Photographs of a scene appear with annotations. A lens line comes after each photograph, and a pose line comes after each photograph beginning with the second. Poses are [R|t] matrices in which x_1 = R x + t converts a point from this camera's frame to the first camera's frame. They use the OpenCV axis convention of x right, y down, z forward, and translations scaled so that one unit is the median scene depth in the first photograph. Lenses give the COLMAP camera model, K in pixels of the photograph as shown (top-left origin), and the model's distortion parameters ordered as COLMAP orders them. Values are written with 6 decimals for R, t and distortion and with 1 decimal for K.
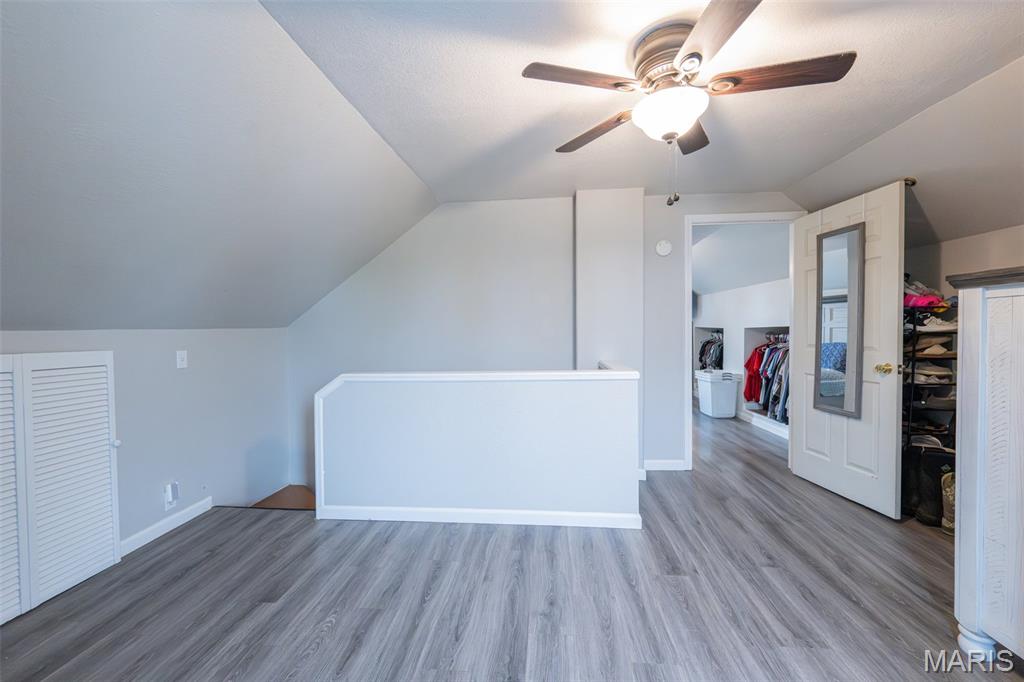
lens RADIAL K [[402.9, 0, 510.6], [0, 402.9, 340.2], [0, 0, 1]] dist [0.003595, -0.000349]
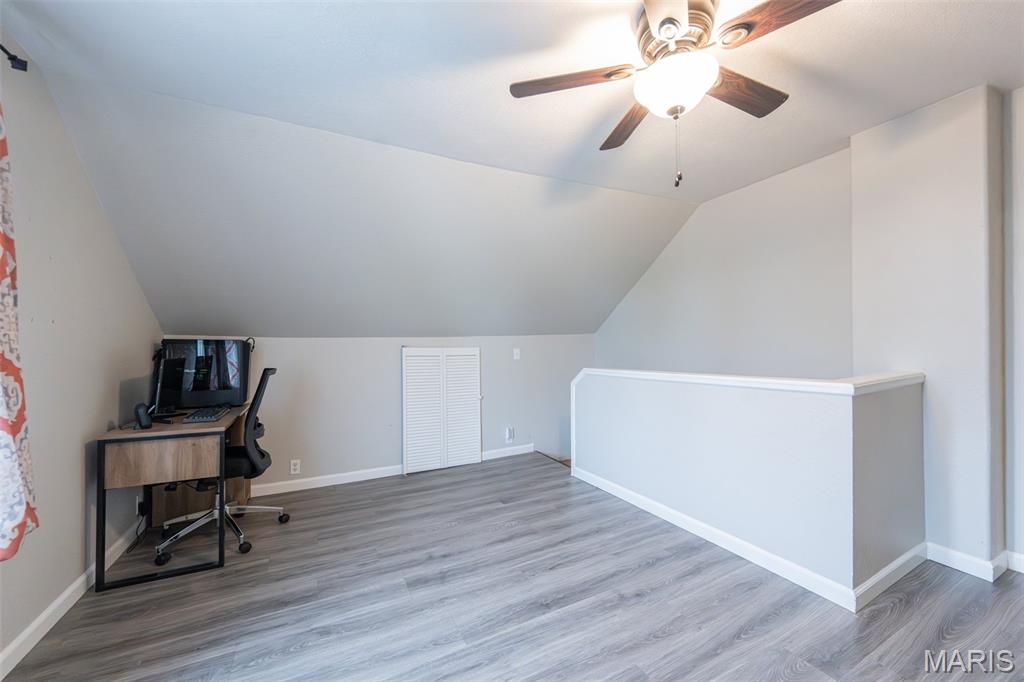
lens RADIAL K [[402.9, 0, 516.4], [0, 402.9, 341.4], [0, 0, 1]] dist [0.003595, -0.000349]
pose [[0.535831, -0.004422, -0.844314, 0.677333], [-0.005378, 0.999948, -0.008650, 0.012861], [0.844308, 0.009176, 0.535779, 0.148976]]
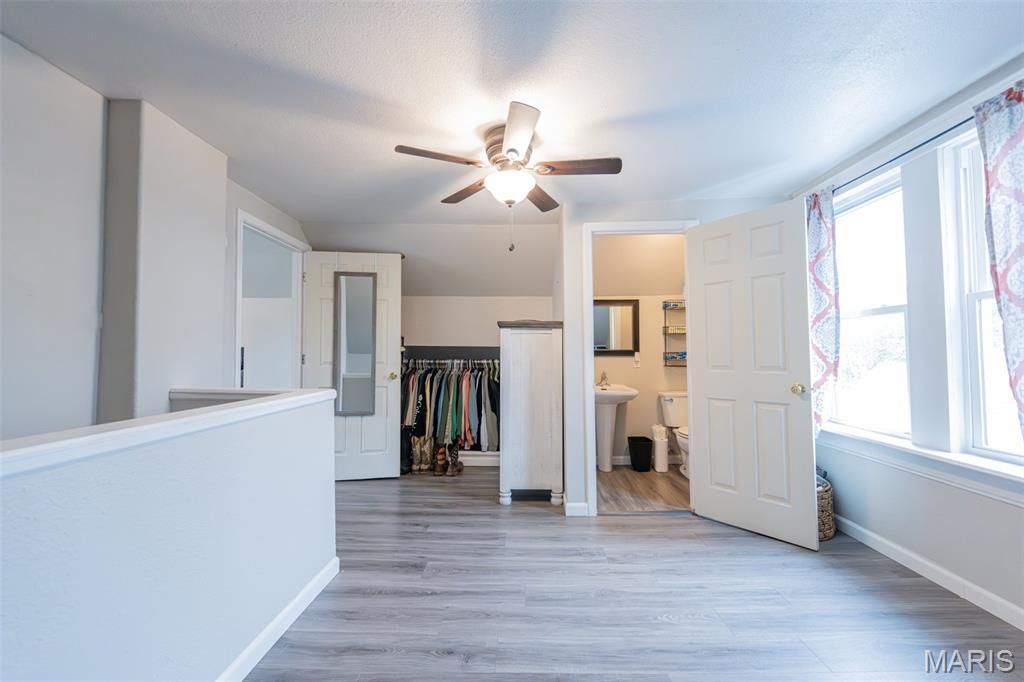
lens RADIAL K [[402.9, 0, 520.1], [0, 402.9, 343.2], [0, 0, 1]] dist [0.003595, -0.000349]
pose [[-0.086335, 0.043398, 0.995320, -0.669418], [0.025025, 0.998830, -0.041381, 0.026353], [-0.995952, 0.021336, -0.087320, 0.763522]]
